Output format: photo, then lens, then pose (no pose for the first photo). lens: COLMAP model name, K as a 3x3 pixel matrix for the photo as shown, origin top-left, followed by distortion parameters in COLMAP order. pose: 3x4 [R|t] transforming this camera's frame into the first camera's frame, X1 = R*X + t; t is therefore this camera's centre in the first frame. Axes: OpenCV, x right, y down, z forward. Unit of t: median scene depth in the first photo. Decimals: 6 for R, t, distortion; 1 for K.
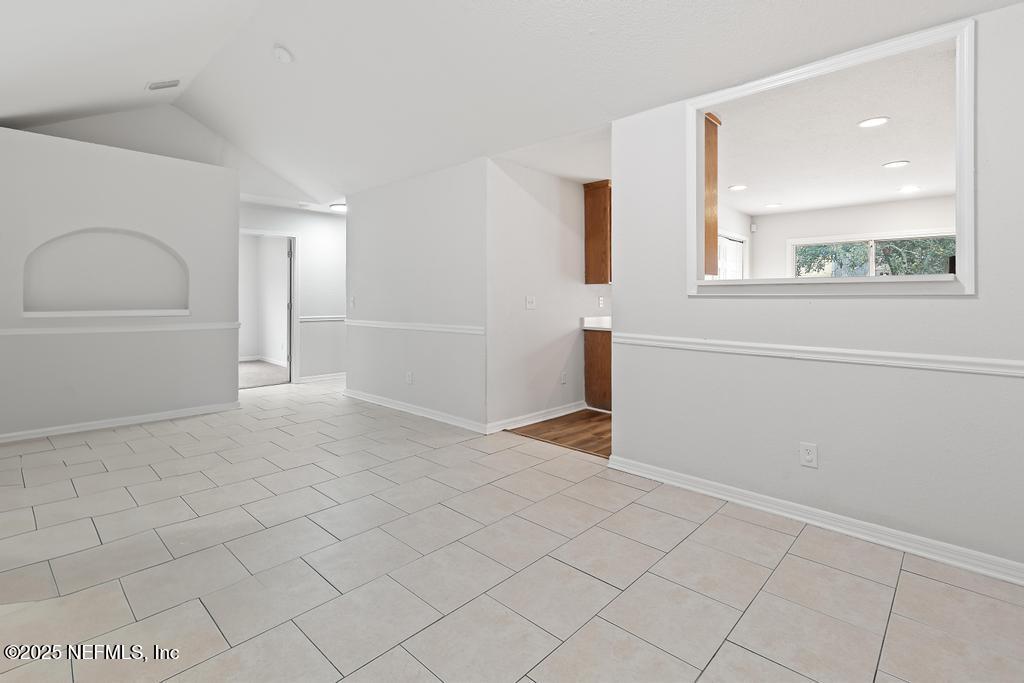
lens RADIAL K [[480.8, 0, 500.4], [0, 480.8, 295.7], [0, 0, 1]] dist [0.002607, 0.000167]
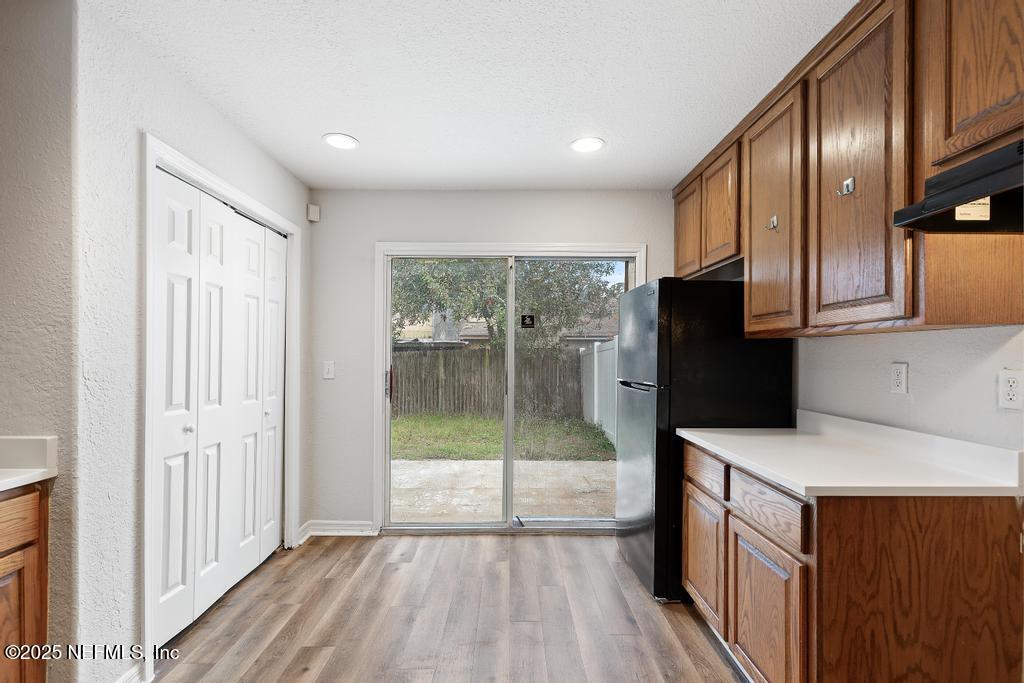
lens RADIAL K [[467.8, 0, 512.3], [0, 467.8, 352.7], [0, 0, 1]] dist [0.002360, 0.000672]
pose [[0.711390, -0.001360, 0.702796, 0.386515], [-0.001714, 0.999992, 0.003669, -0.006264], [-0.702795, -0.003815, 0.711382, 0.604985]]
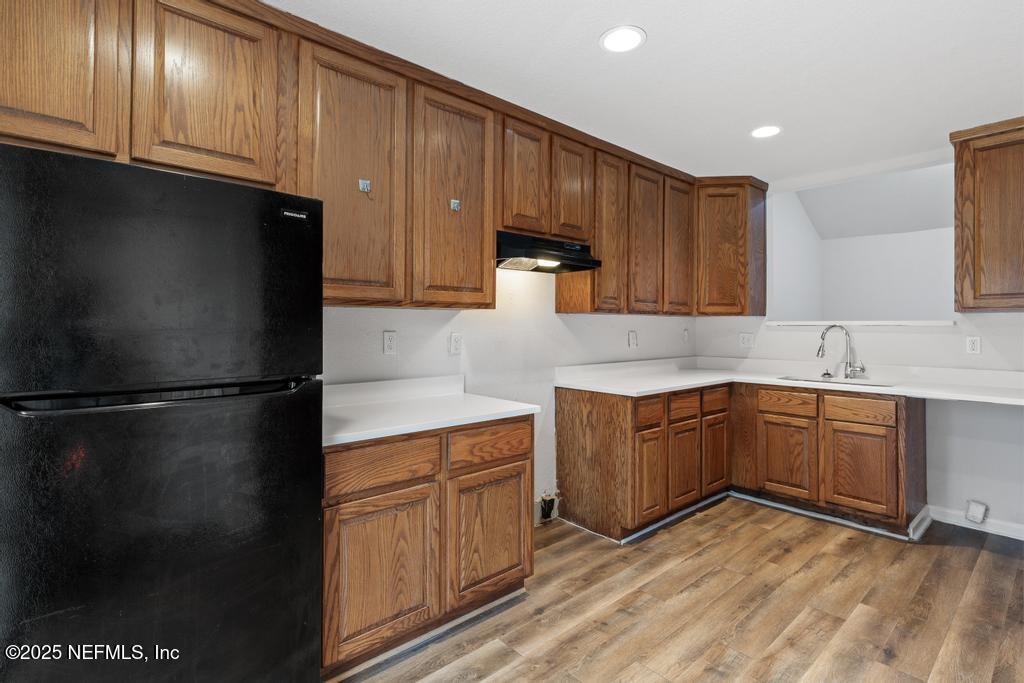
lens RADIAL K [[496.5, 0, 511.1], [0, 496.5, 322.2], [0, 0, 1]] dist [0.003760, 0.000841]
pose [[-0.997801, -0.008024, 0.065800, 0.631773], [-0.008947, 0.999866, -0.013738, -0.002669], [-0.065681, -0.014297, -0.997738, 1.035894]]
